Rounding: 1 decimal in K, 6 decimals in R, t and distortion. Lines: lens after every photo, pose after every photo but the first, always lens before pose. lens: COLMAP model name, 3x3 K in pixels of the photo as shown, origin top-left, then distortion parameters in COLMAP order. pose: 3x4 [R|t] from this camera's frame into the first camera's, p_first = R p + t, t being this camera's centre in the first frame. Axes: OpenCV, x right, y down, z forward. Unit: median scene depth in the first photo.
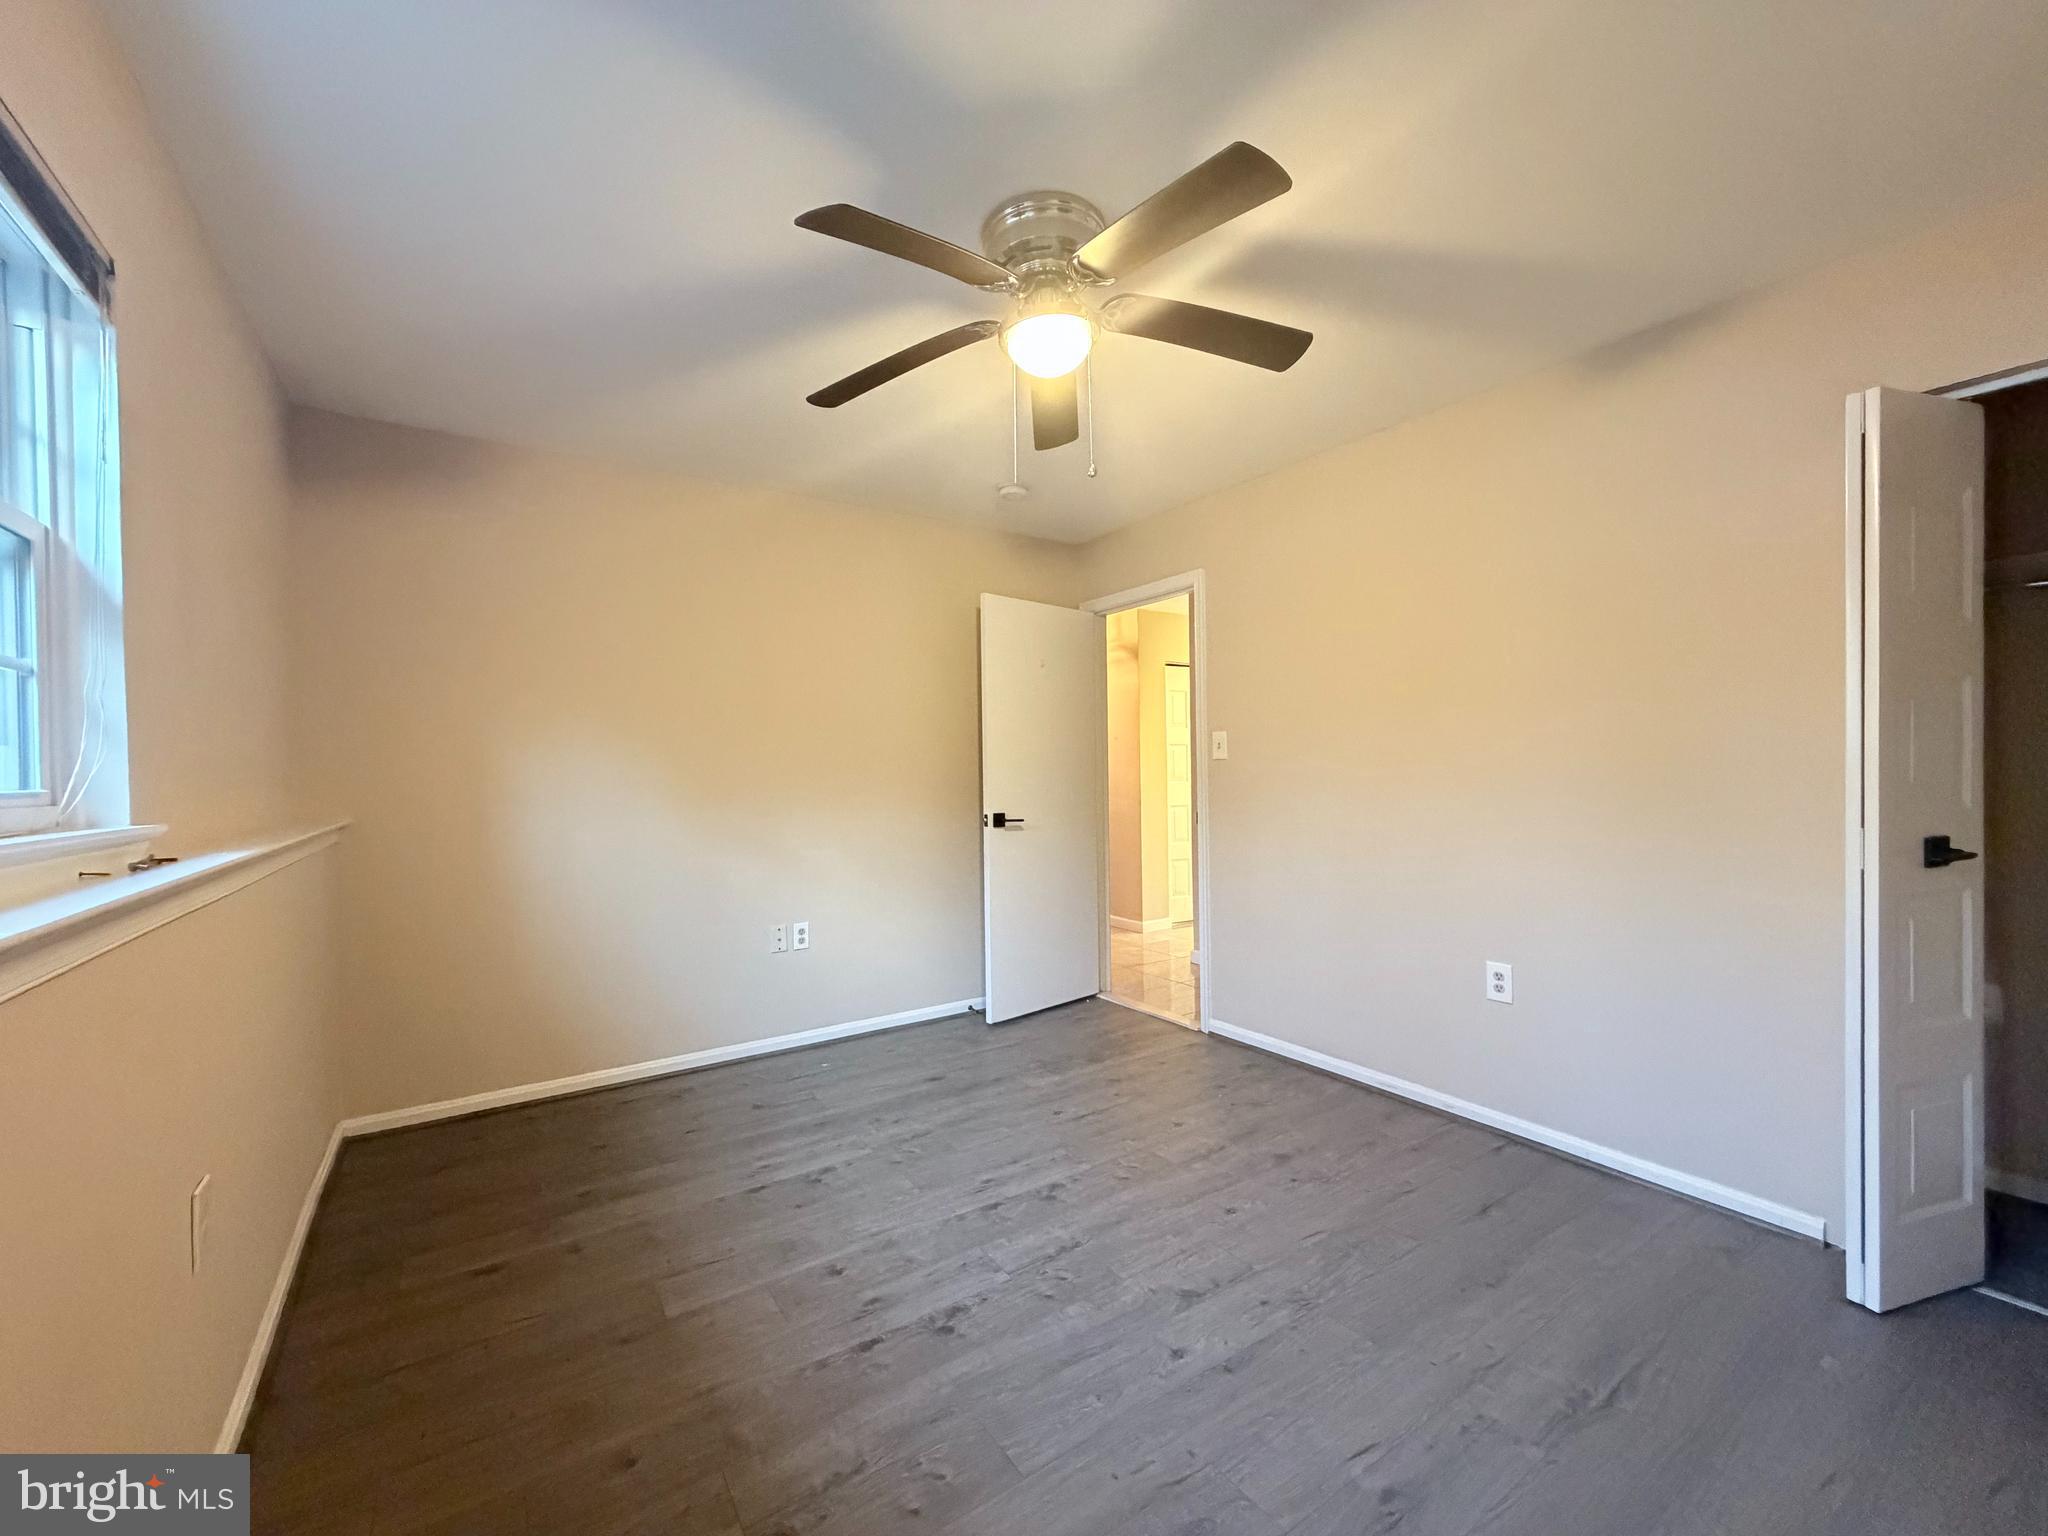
lens RADIAL K [[816.0, 0, 1019.8], [0, 816.0, 772.9], [0, 0, 1]] dist [0.000340, 0.001264]
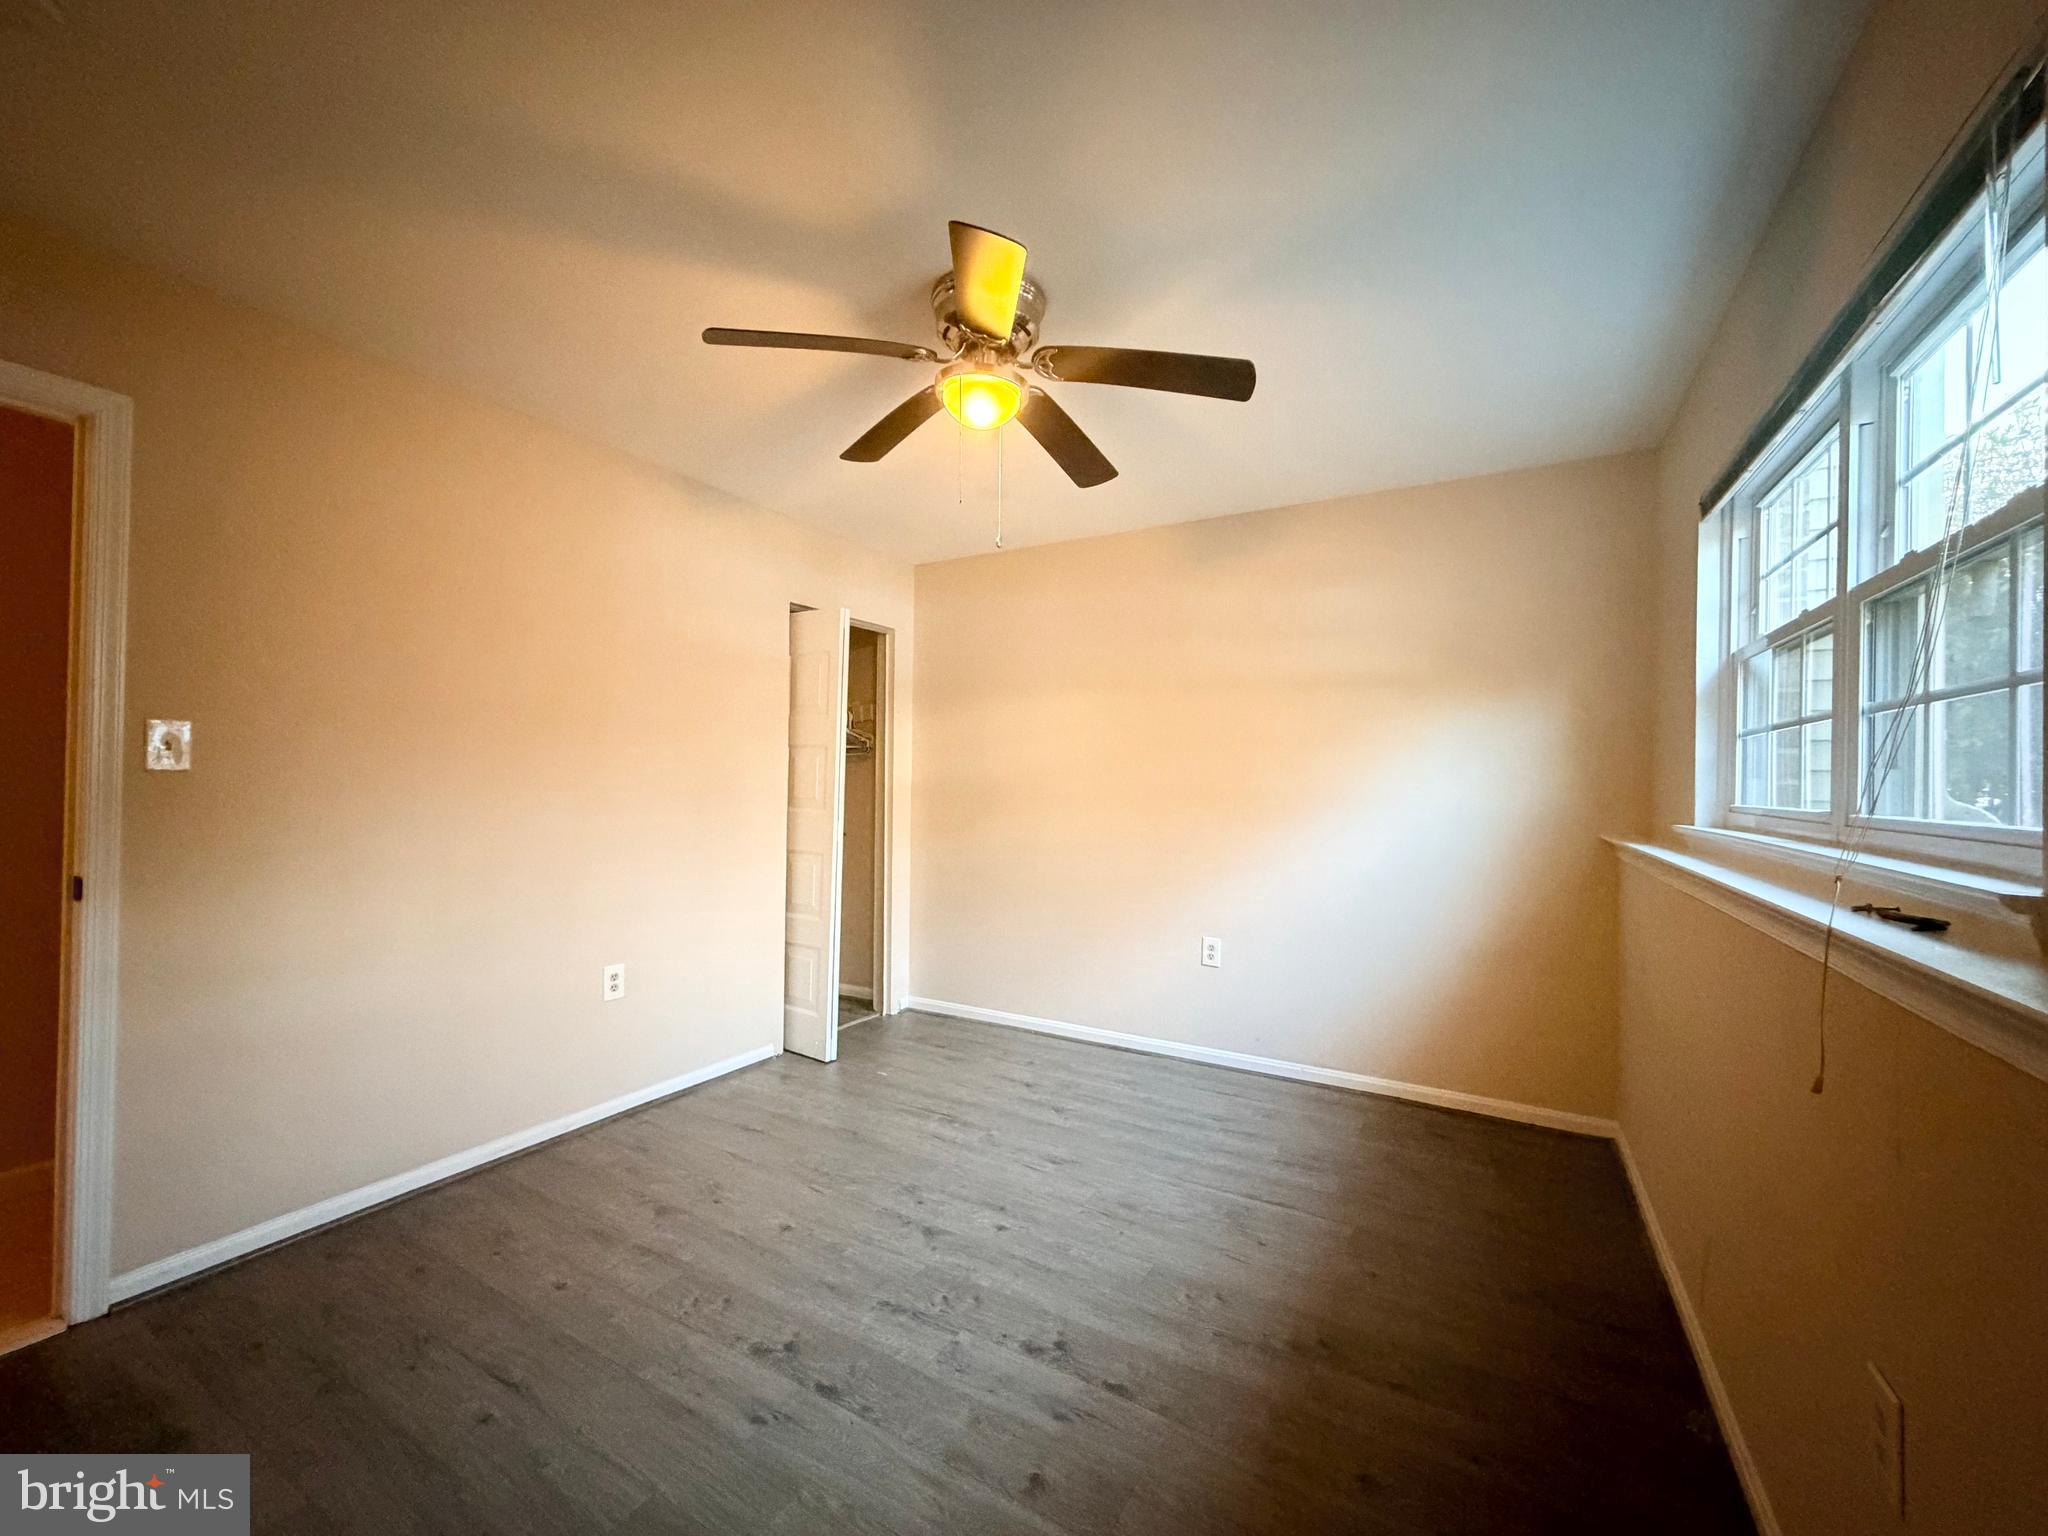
lens RADIAL K [[816.0, 0, 1012.1], [0, 816.0, 767.2], [0, 0, 1]] dist [0.000340, 0.001264]
pose [[-0.434252, 0.022987, 0.900498, -0.905956], [-0.003774, 0.999619, -0.027337, -0.012113], [-0.900784, -0.015270, -0.434000, 1.367249]]
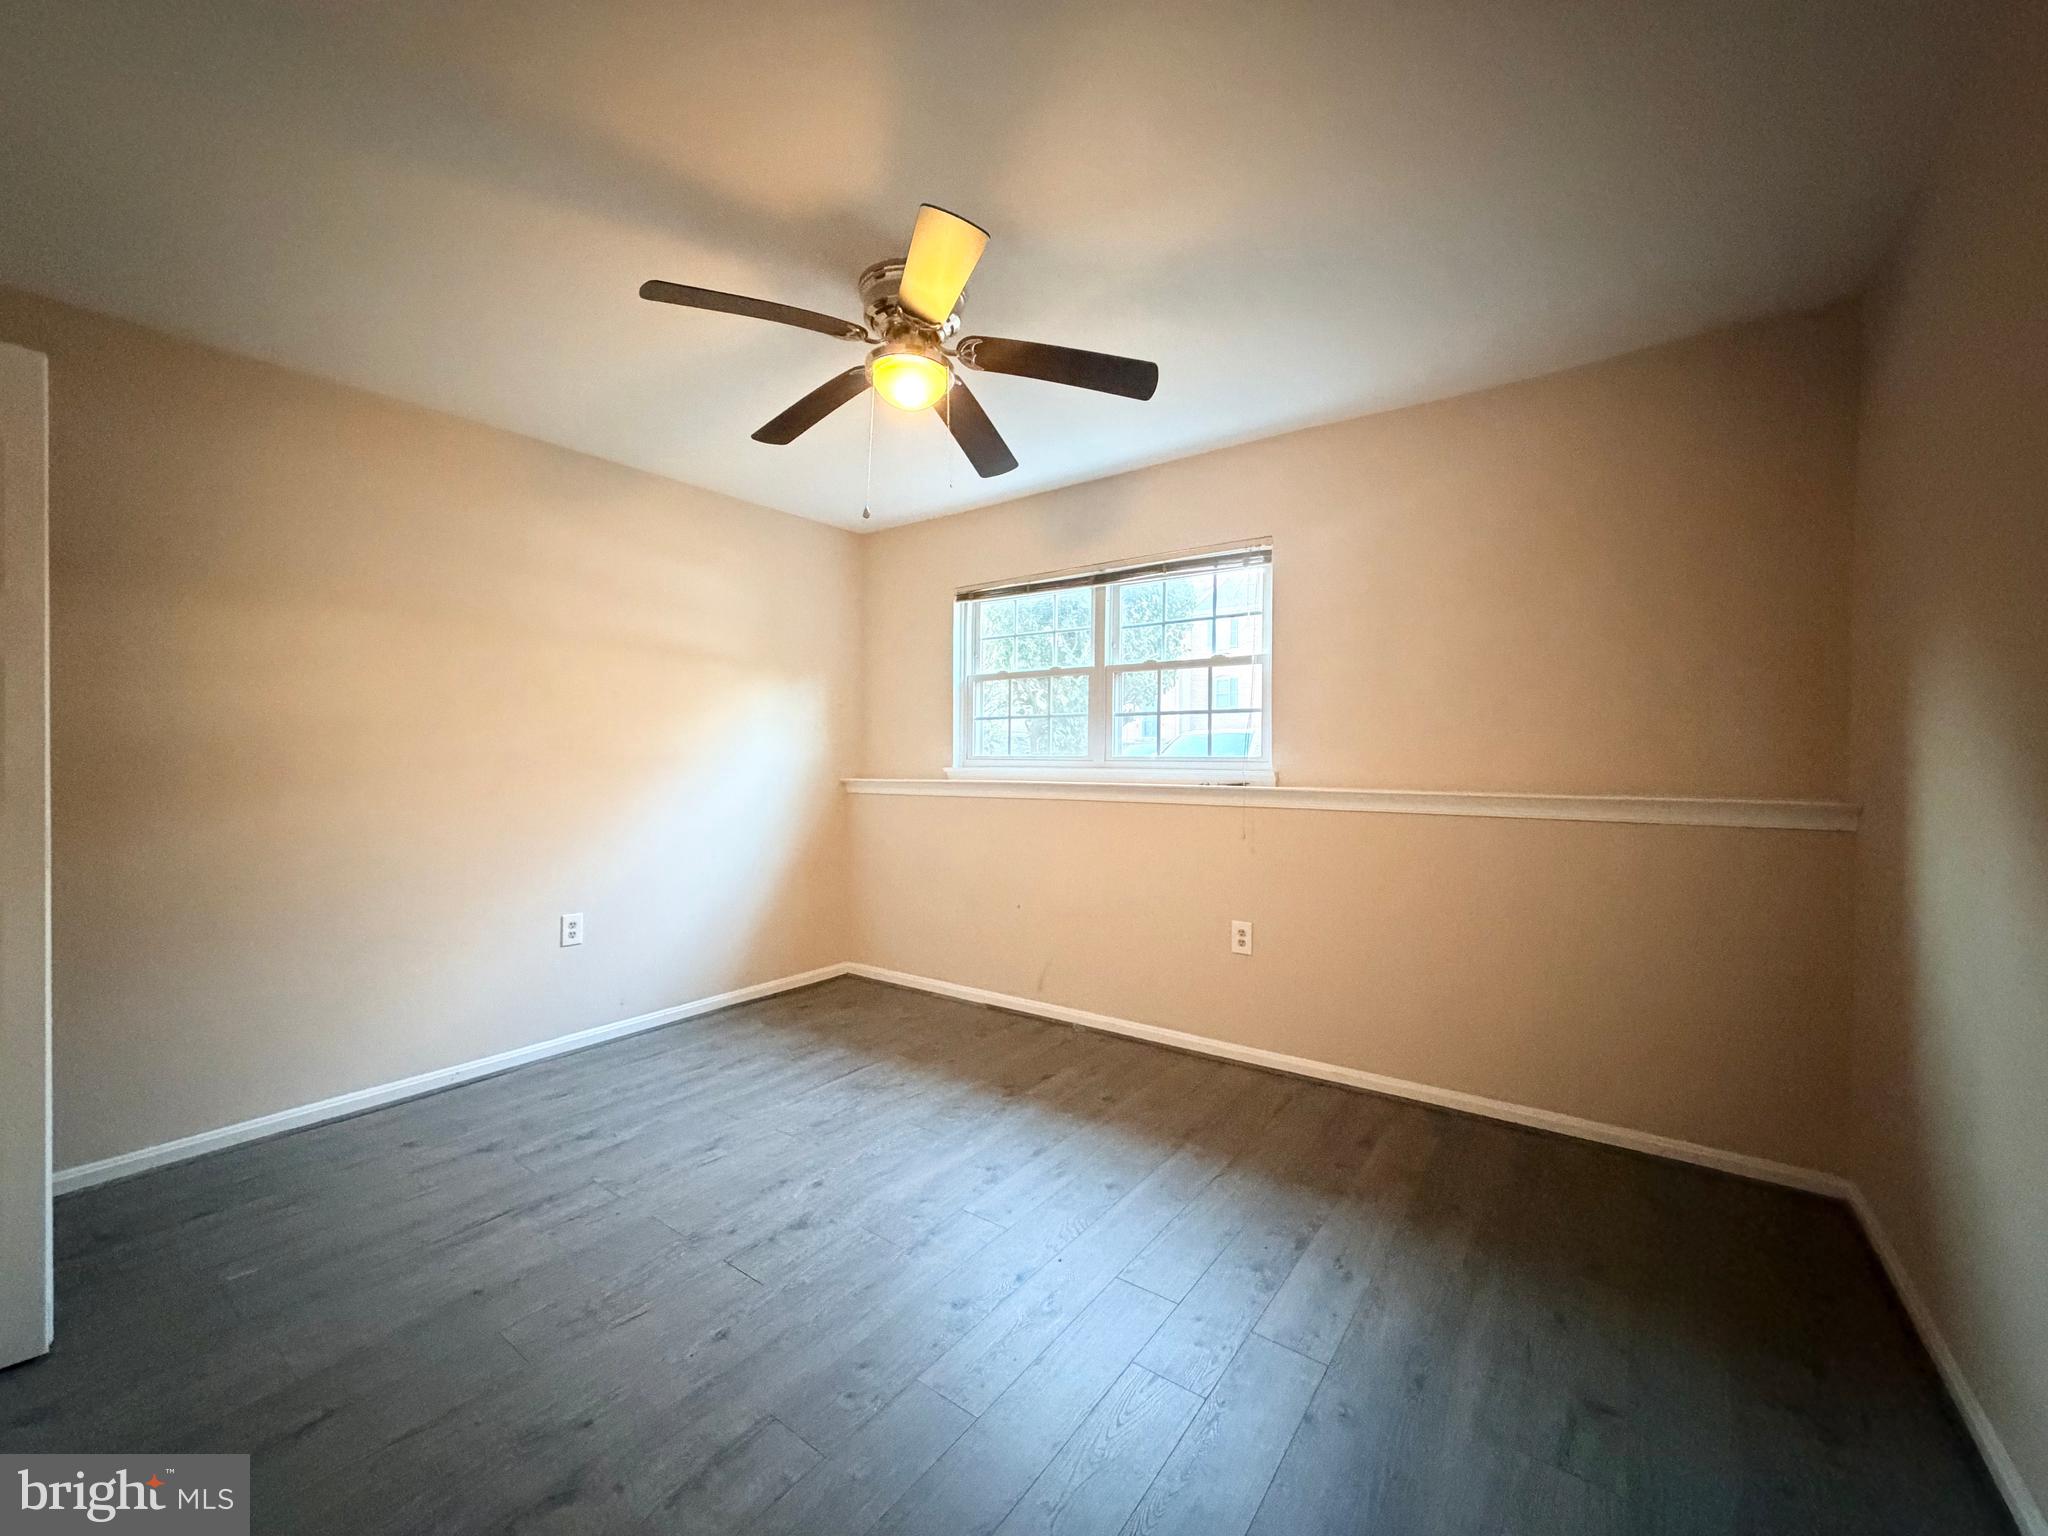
lens RADIAL K [[816.0, 0, 1033.8], [0, 816.0, 767.4], [0, 0, 1]] dist [0.000340, 0.001264]
pose [[-0.935065, 0.011455, -0.354292, 0.285503], [0.004767, 0.999794, 0.019744, -0.008169], [0.354446, 0.016773, -0.934926, 2.064877]]
